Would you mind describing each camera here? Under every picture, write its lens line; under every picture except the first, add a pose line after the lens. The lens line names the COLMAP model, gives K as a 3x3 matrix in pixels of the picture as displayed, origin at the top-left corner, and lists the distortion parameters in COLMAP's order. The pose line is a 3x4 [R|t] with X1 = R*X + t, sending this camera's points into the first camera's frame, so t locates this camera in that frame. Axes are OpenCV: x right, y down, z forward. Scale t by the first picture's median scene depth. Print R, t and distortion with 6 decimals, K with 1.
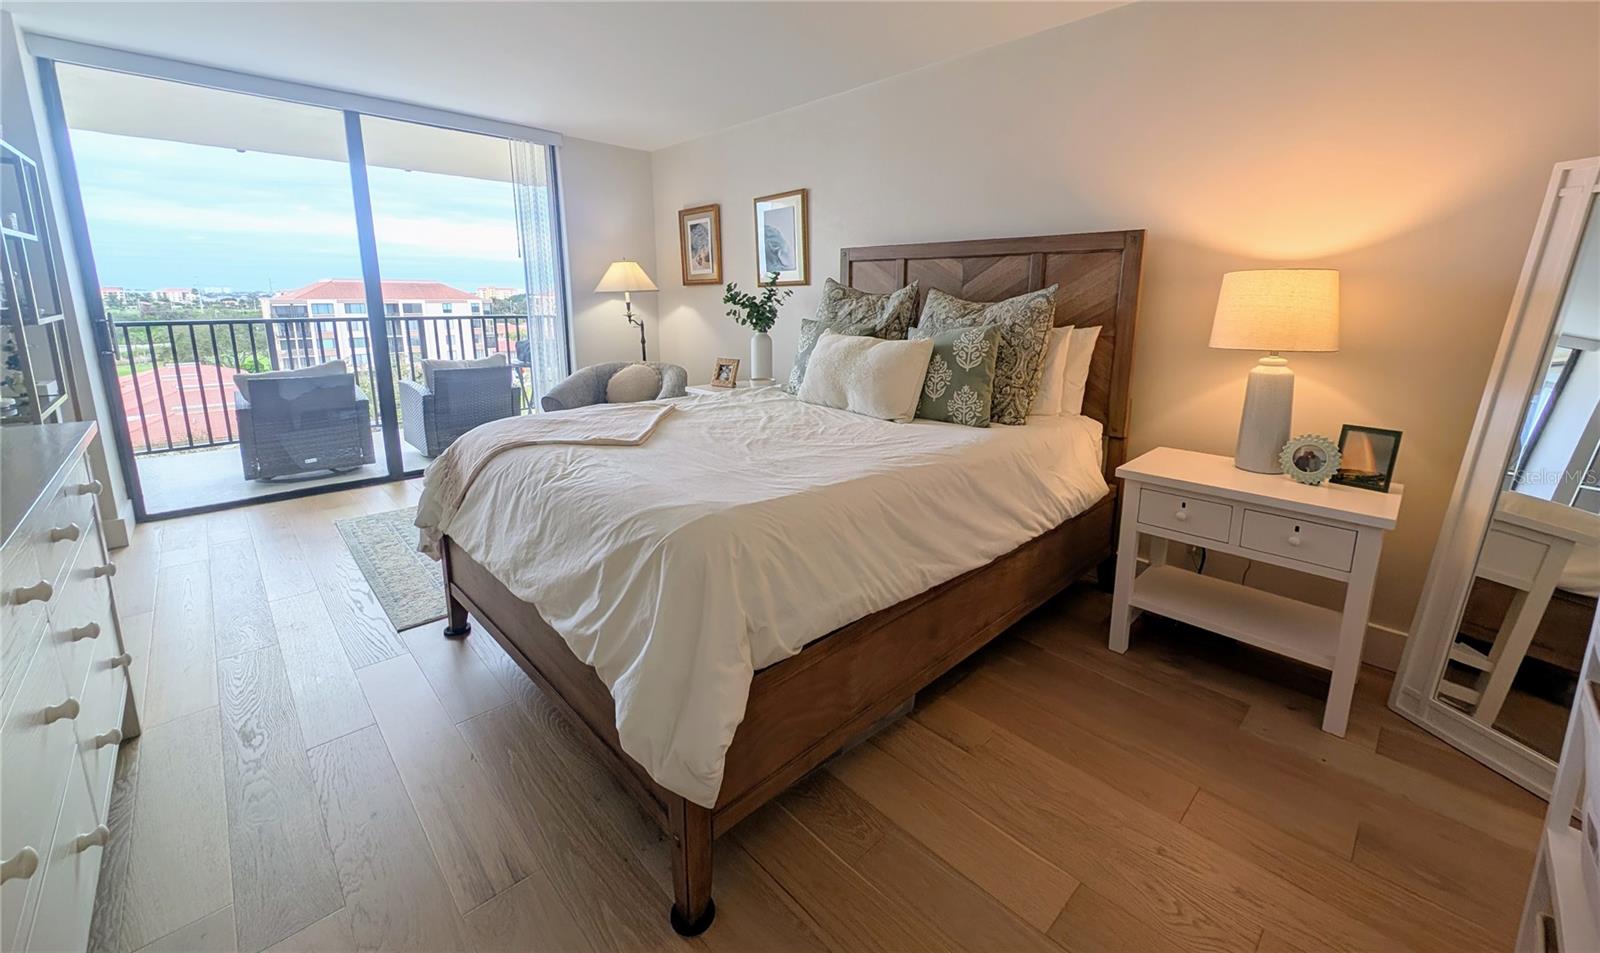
lens RADIAL K [[624.0, 0, 811.6], [0, 624.0, 415.8], [0, 0, 1]] dist [0.002764, 0.000079]
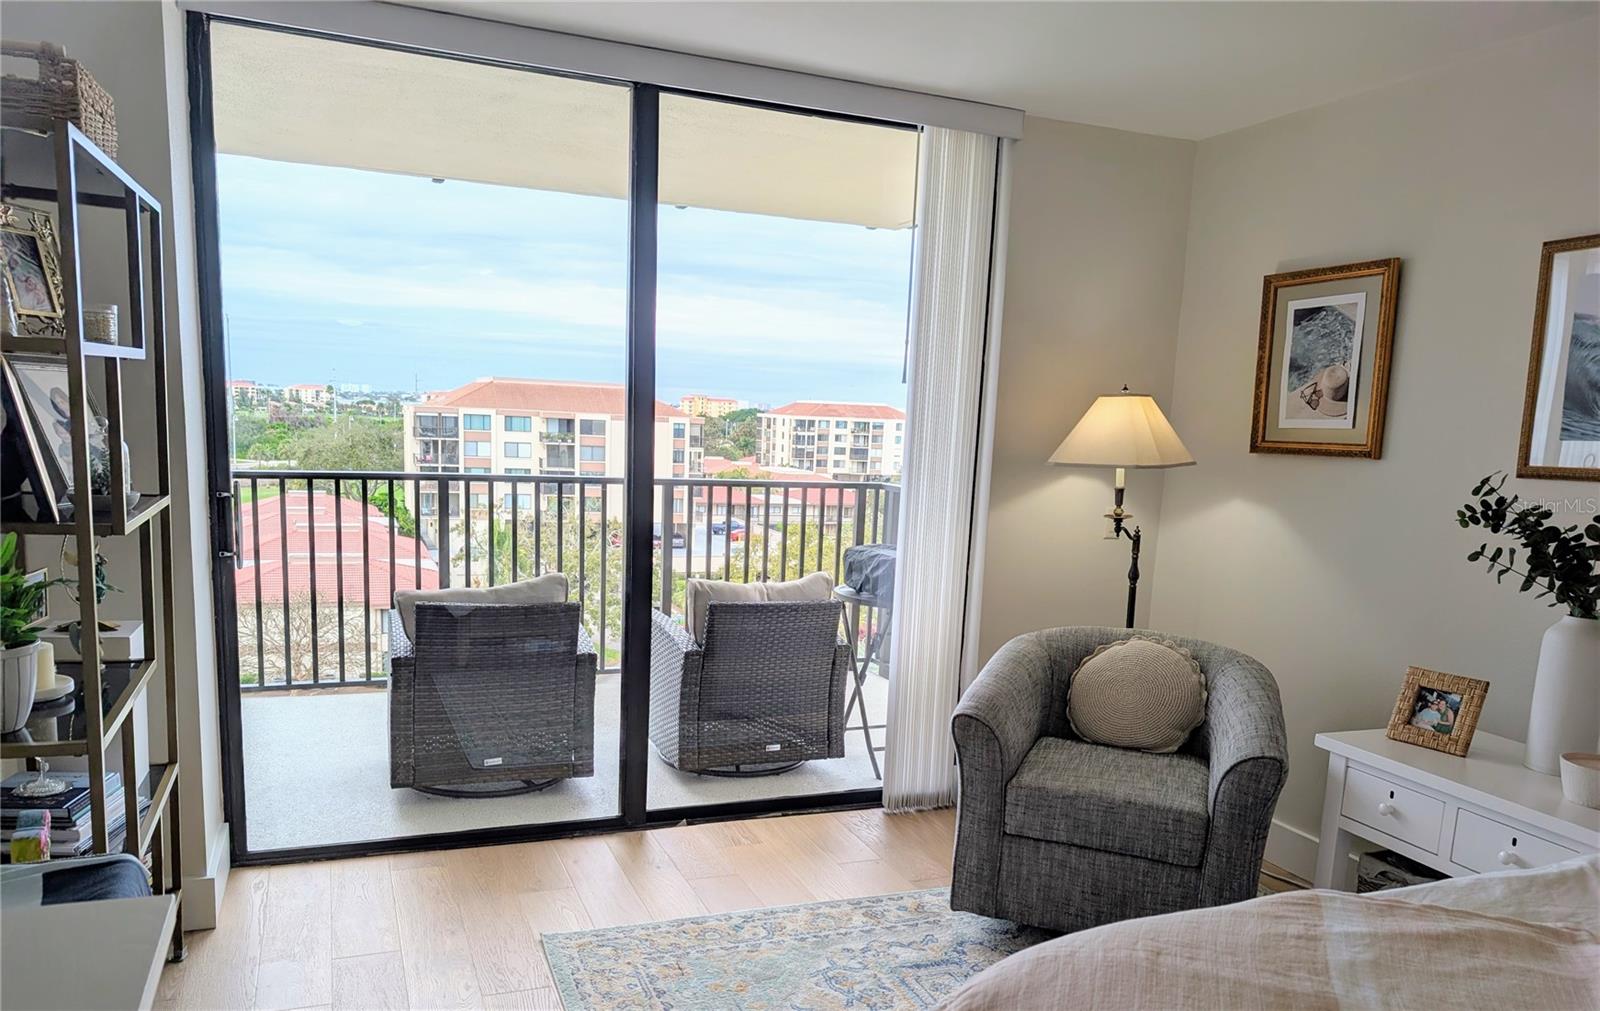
lens RADIAL K [[1094.6, 0, 762.3], [0, 1094.6, 614.8], [0, 0, 1]] dist [0.059577, -0.058779]
pose [[0.920194, 0.105710, -0.376919, -0.392530], [-0.110408, 0.993844, 0.009187, -0.128595], [0.375570, 0.033161, 0.926201, 0.343330]]
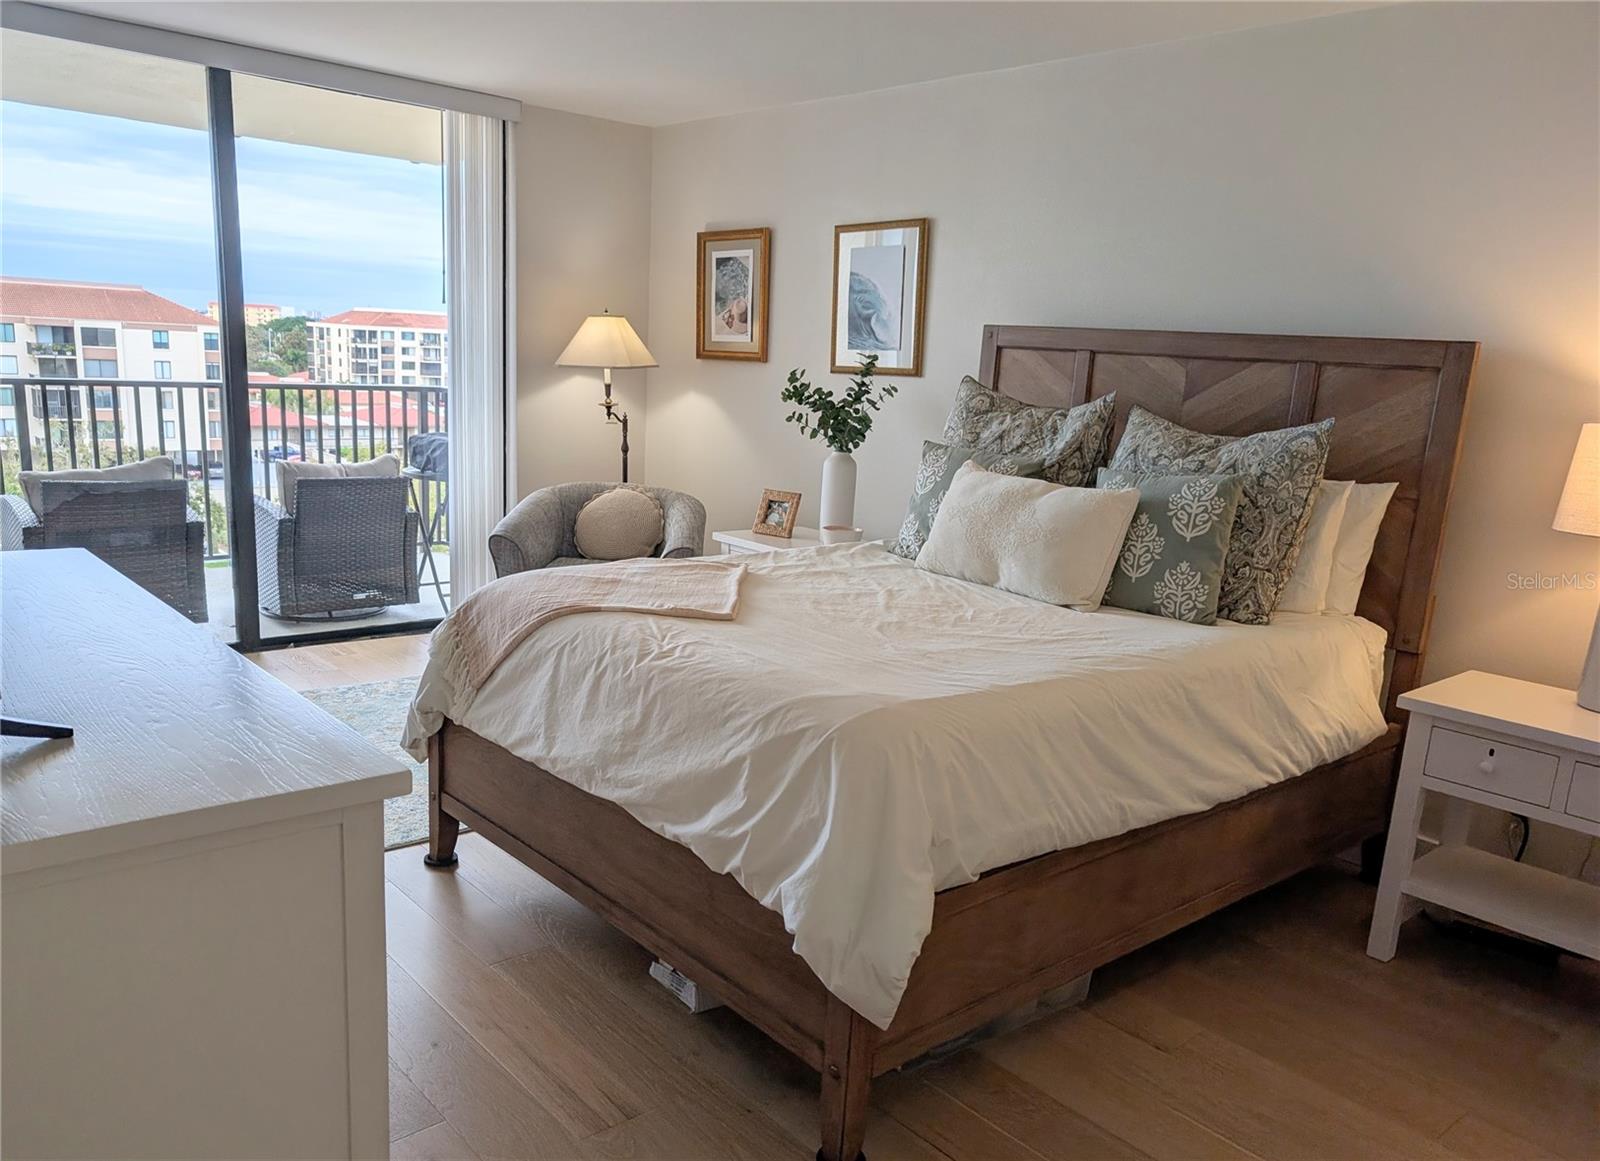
lens RADIAL K [[1229.6, 0, 749.6], [0, 1229.6, 634.4], [0, 0, 1]] dist [0.056060, -0.103570]
pose [[0.996549, 0.061712, -0.055508, -0.132765], [-0.059249, 0.997229, 0.044985, -0.002094], [0.058131, -0.041541, 0.997444, -0.343651]]
